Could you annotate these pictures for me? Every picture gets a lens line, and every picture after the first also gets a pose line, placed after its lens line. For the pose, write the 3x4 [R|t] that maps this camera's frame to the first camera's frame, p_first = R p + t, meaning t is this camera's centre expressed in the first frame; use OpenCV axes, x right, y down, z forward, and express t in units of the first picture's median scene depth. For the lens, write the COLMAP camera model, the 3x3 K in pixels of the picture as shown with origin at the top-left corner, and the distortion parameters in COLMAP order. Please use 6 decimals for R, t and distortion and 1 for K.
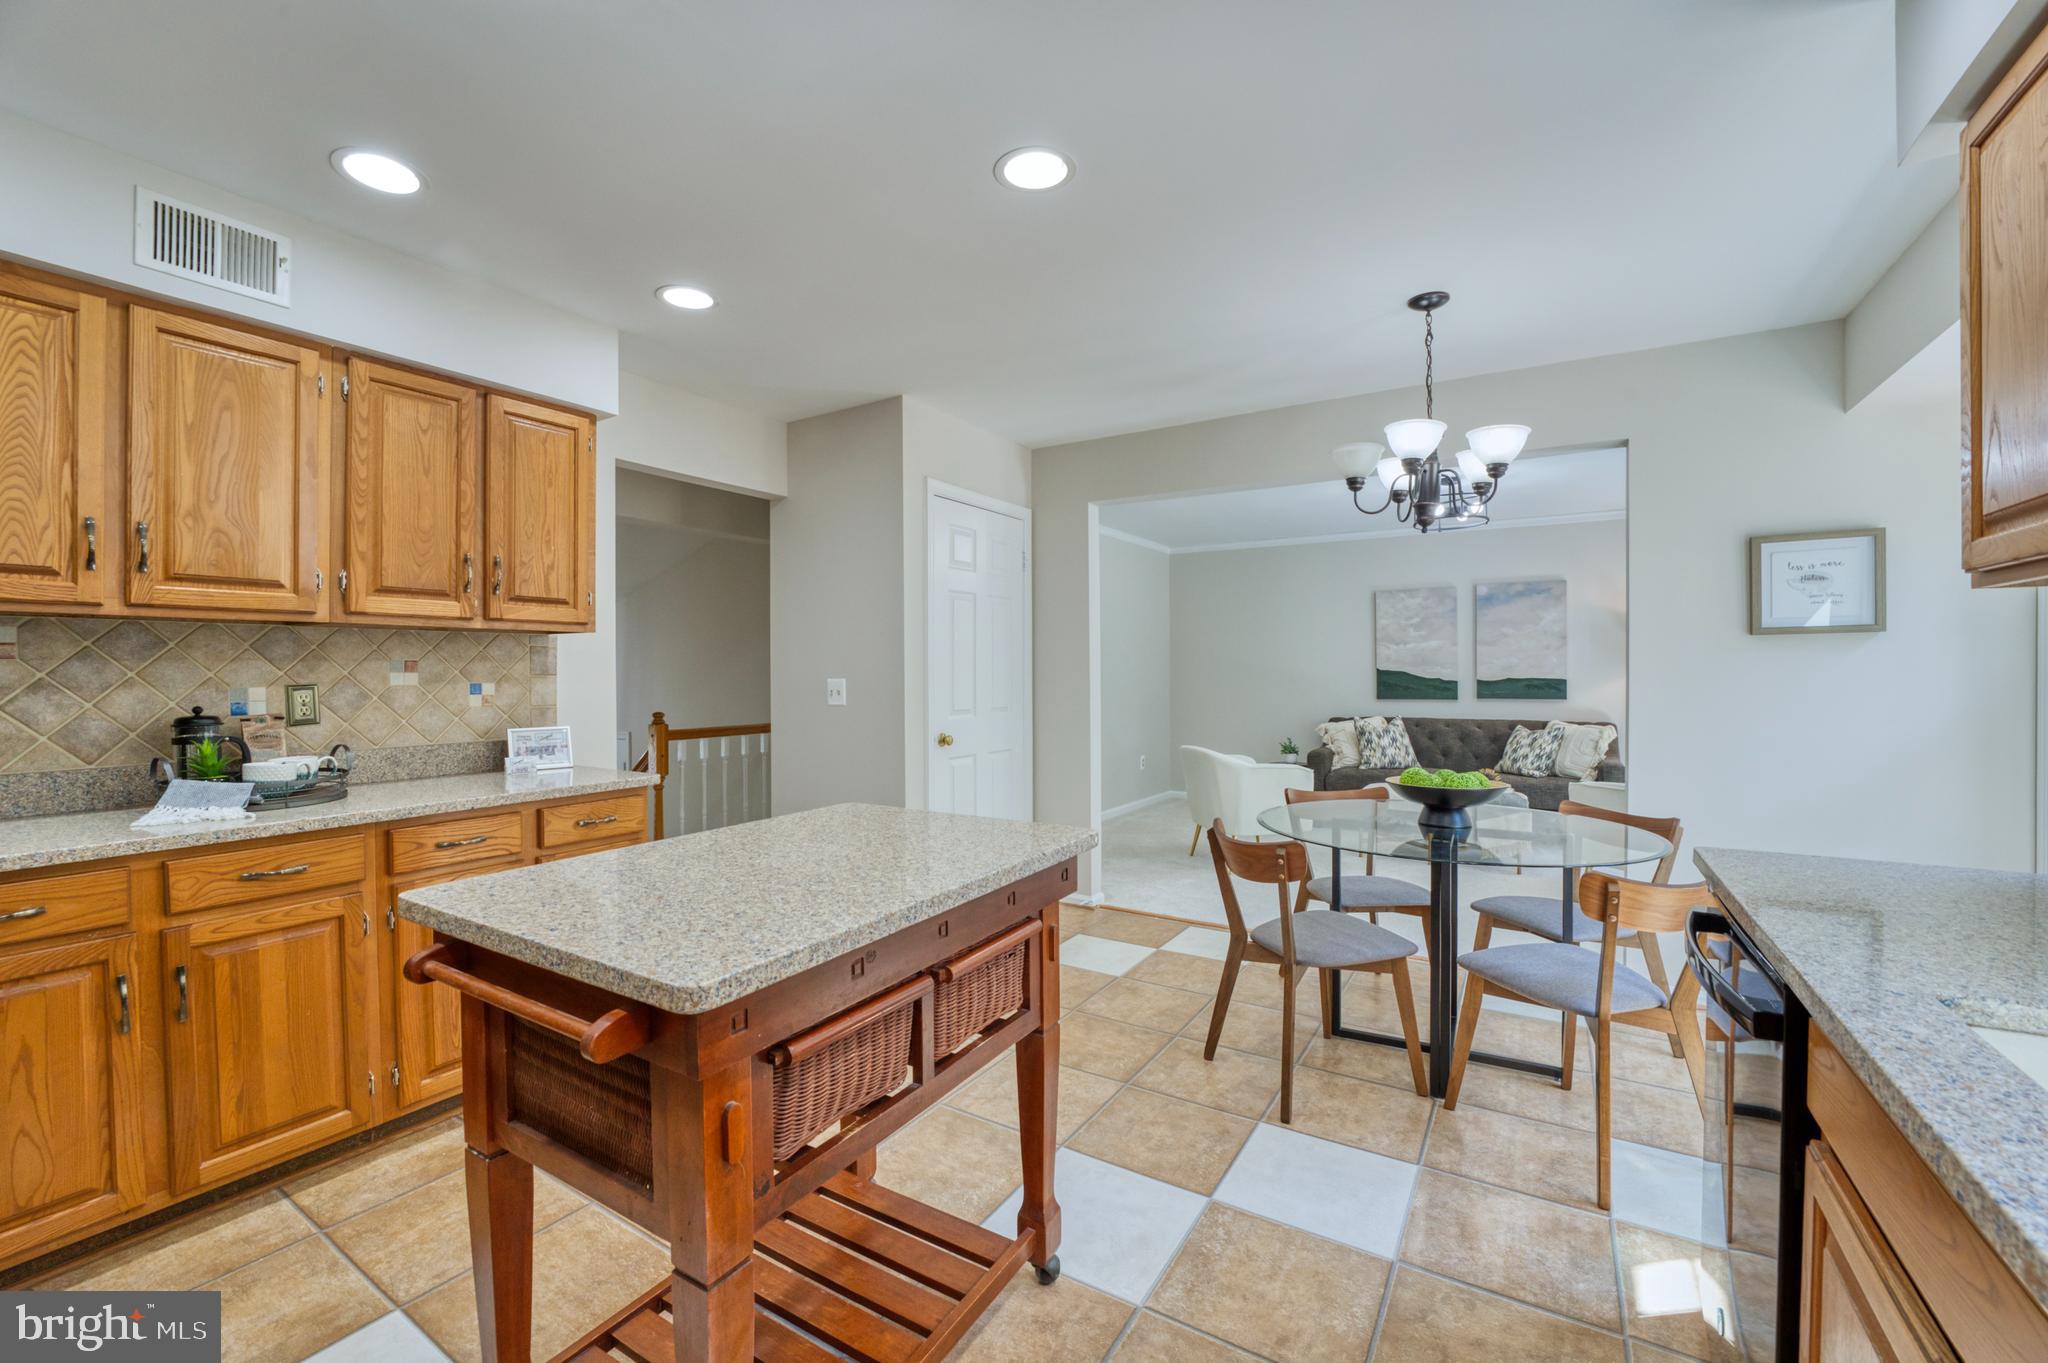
lens RADIAL K [[835.0, 0, 1017.8], [0, 835.0, 679.0], [0, 0, 1]] dist [-0.000599, -0.000063]
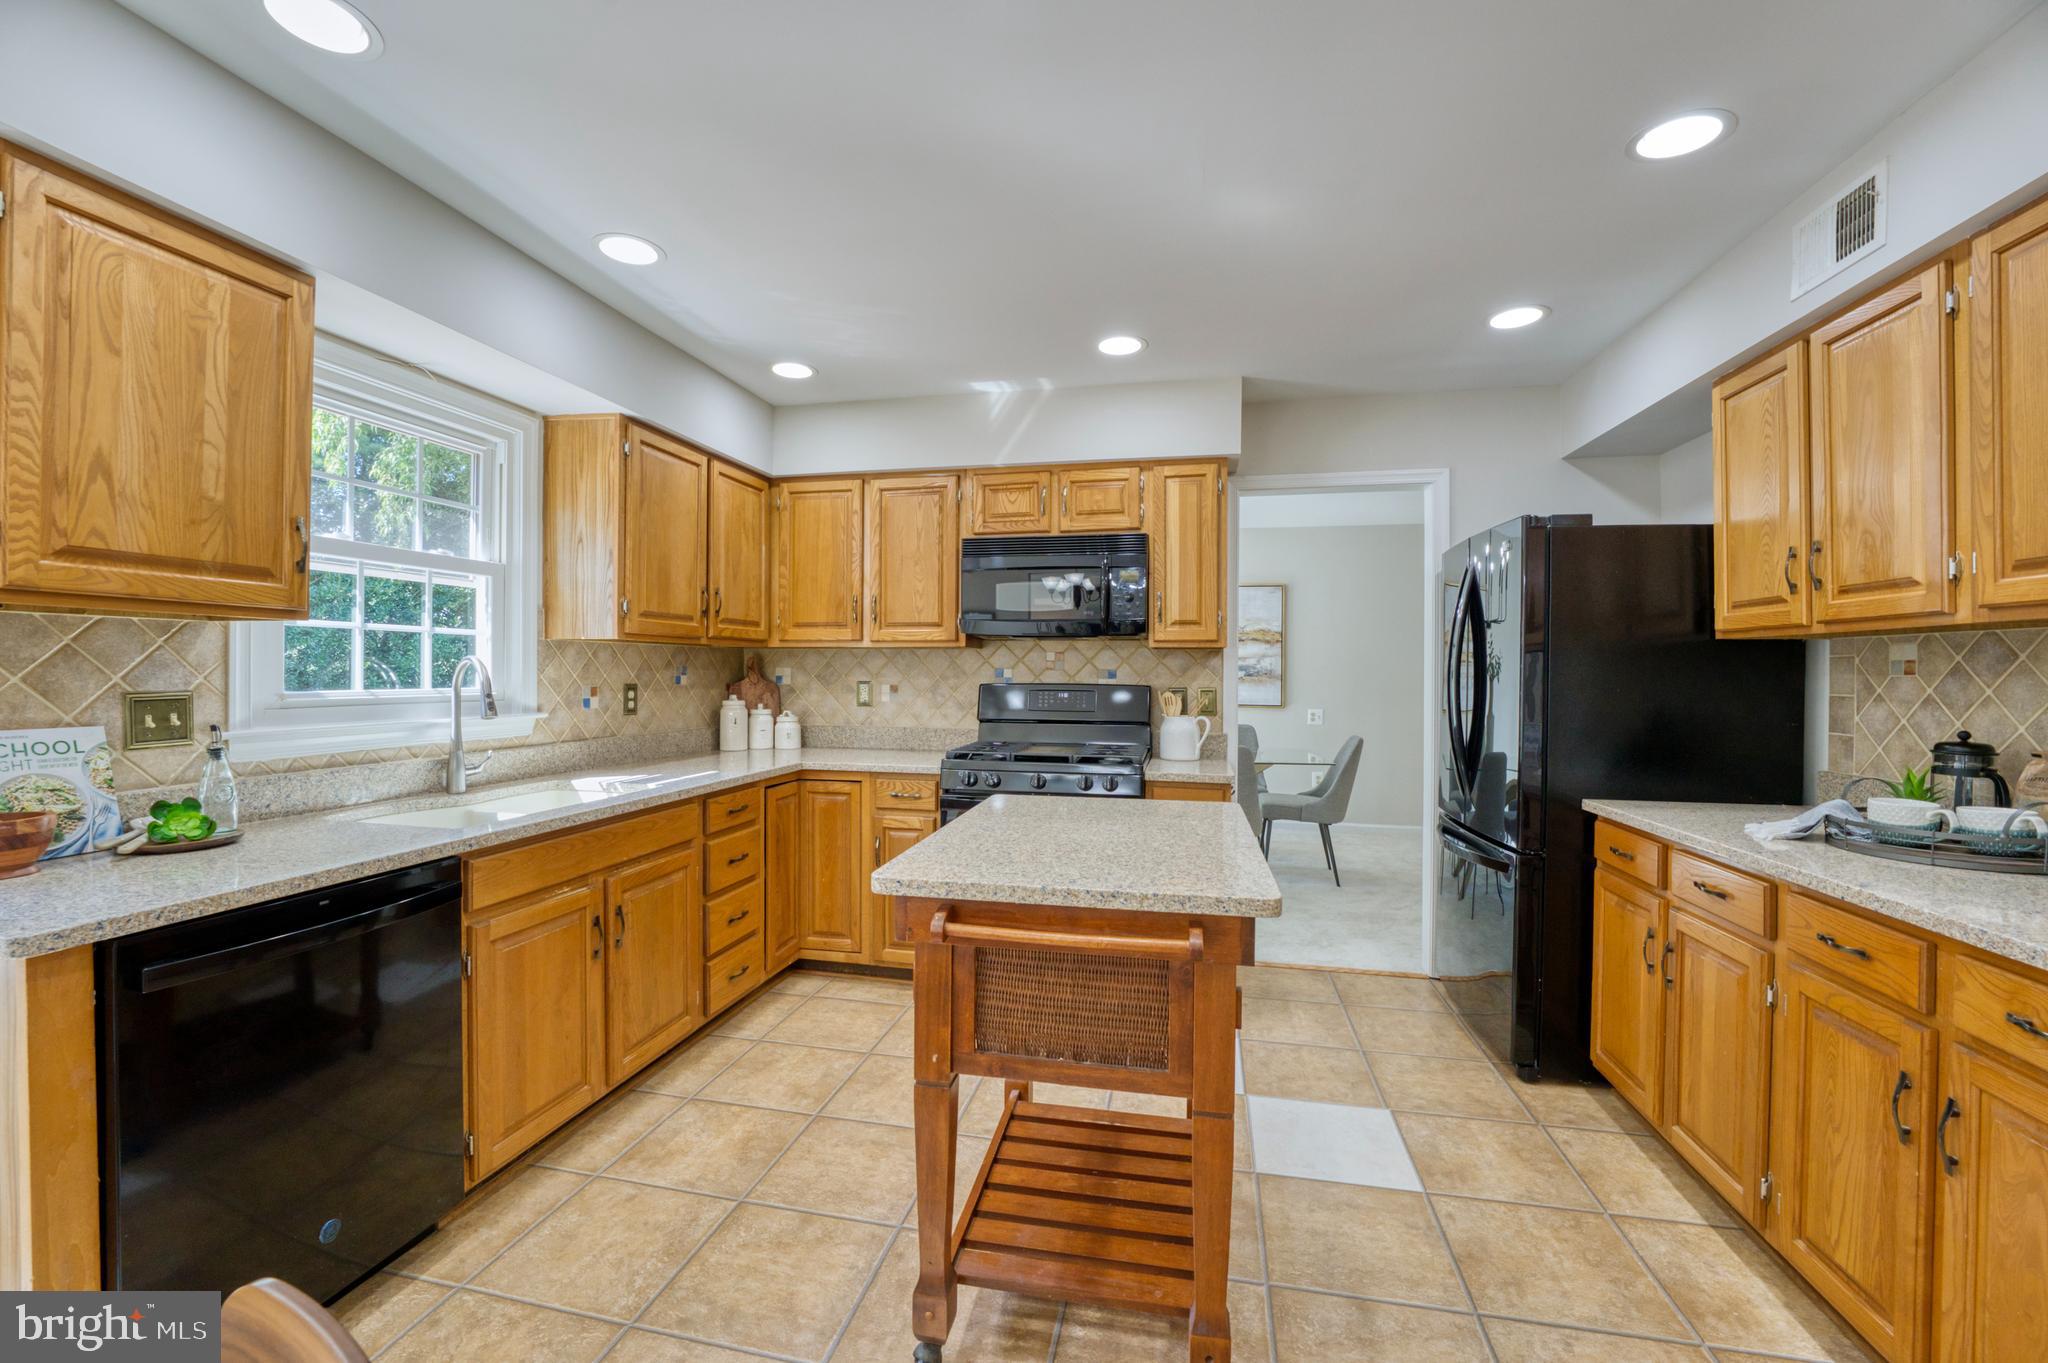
lens RADIAL K [[827.6, 0, 1011.5], [0, 827.6, 689.9], [0, 0, 1]] dist [-0.027971, 0.000158]
pose [[-0.945742, 0.002327, -0.324910, 0.058881], [-0.009140, 0.999388, 0.033763, -0.008561], [0.324789, 0.034901, -0.945142, 0.465270]]
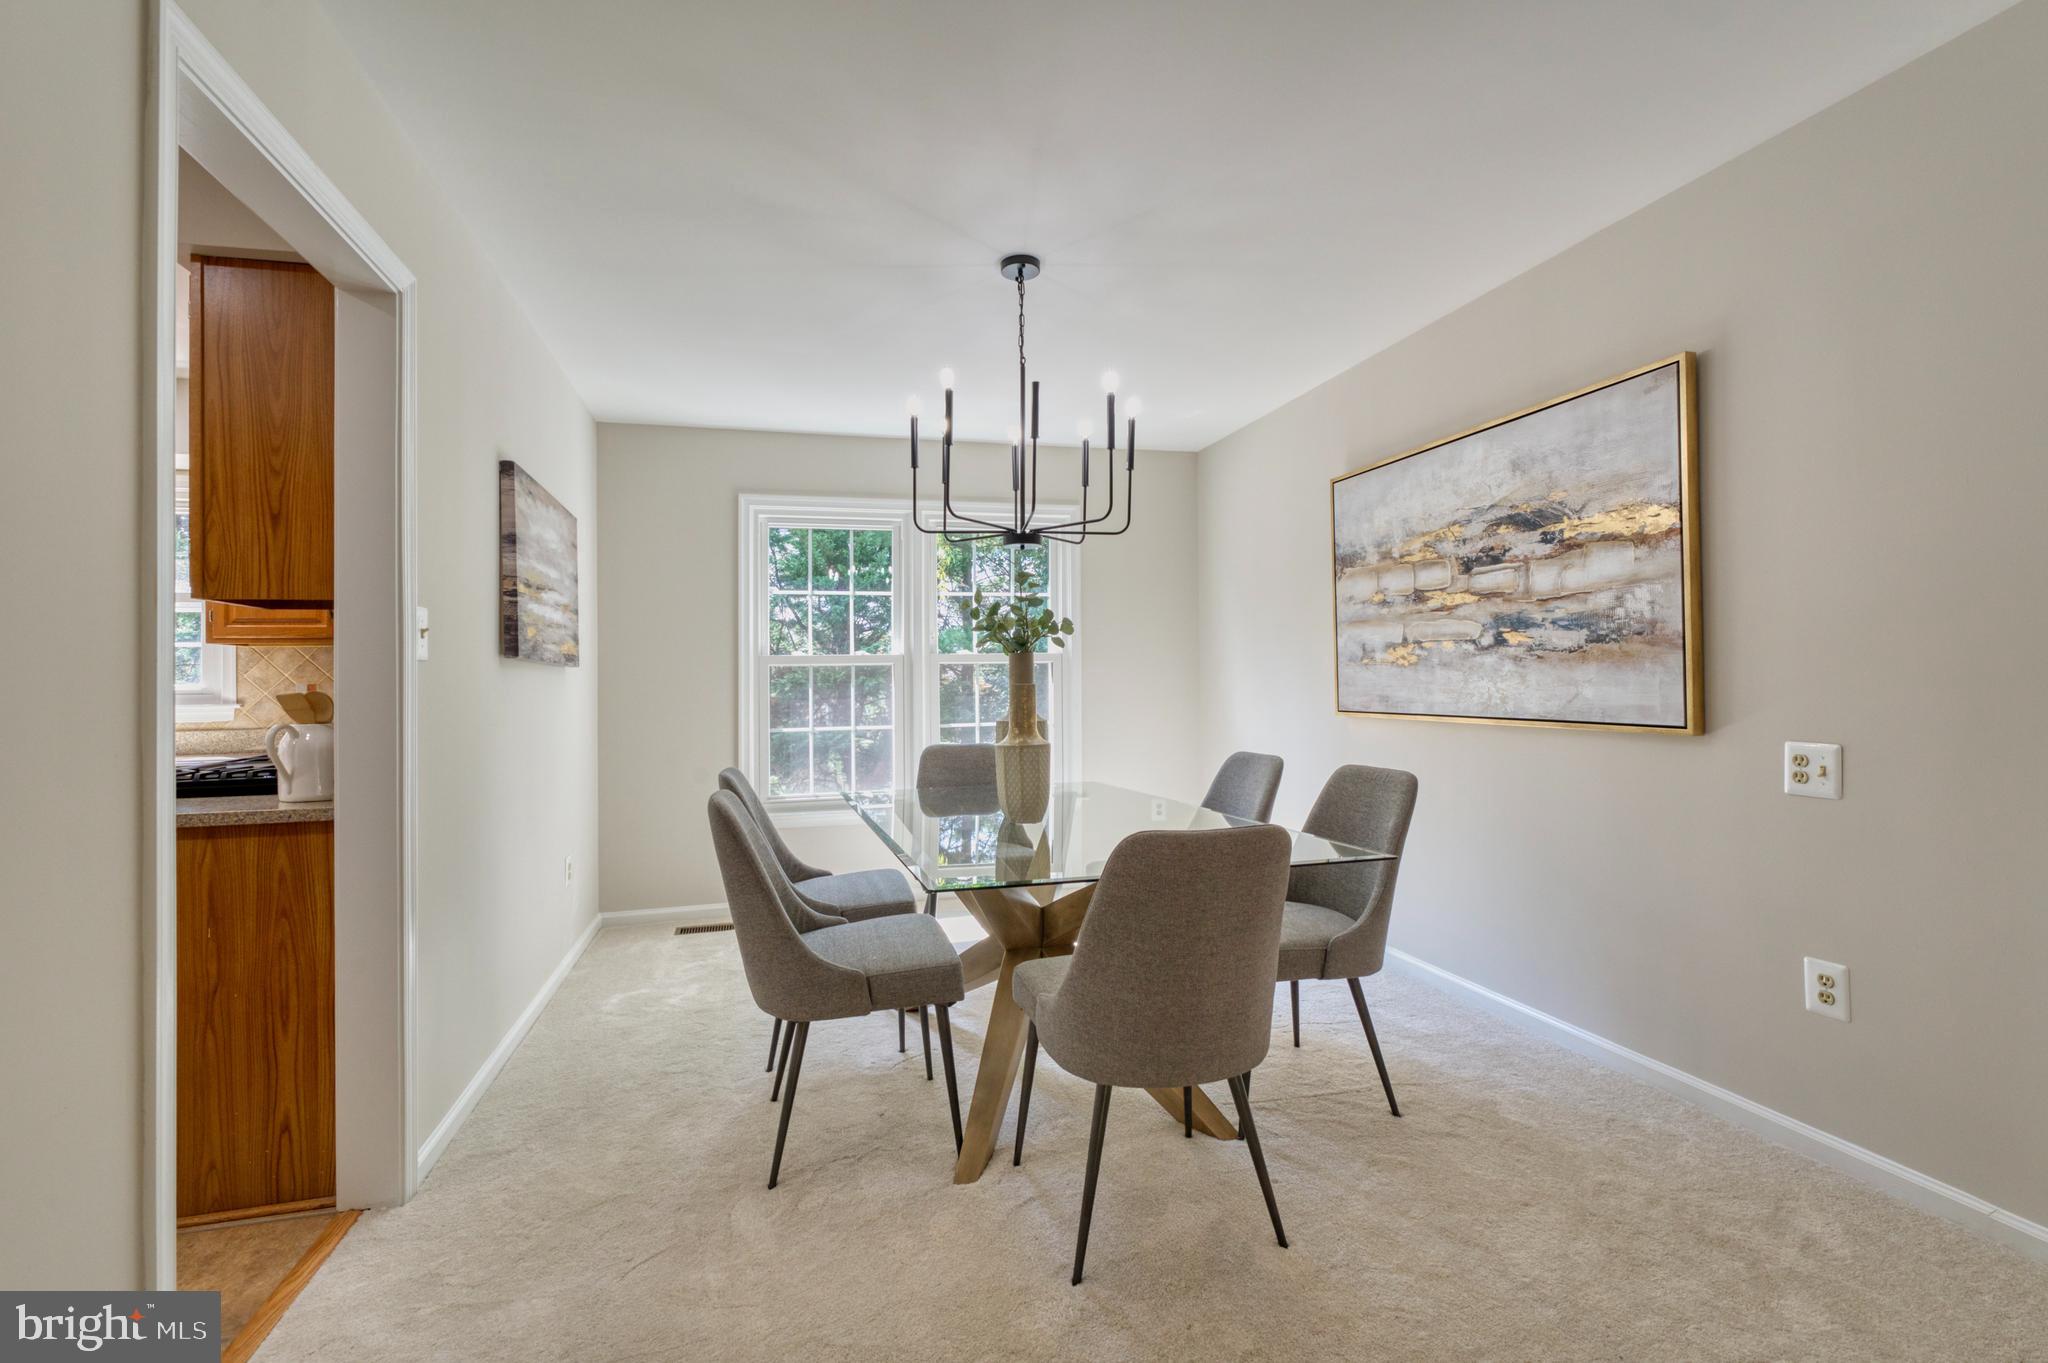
lens RADIAL K [[888.5, 0, 1072.8], [0, 888.5, 684.7], [0, 0, 1]] dist [-0.000834, -0.000048]
pose [[-0.730268, 0.012234, 0.683051, -0.648961], [0.025557, 0.999629, 0.009420, 0.015192], [-0.682682, 0.024336, -0.730310, 0.040691]]
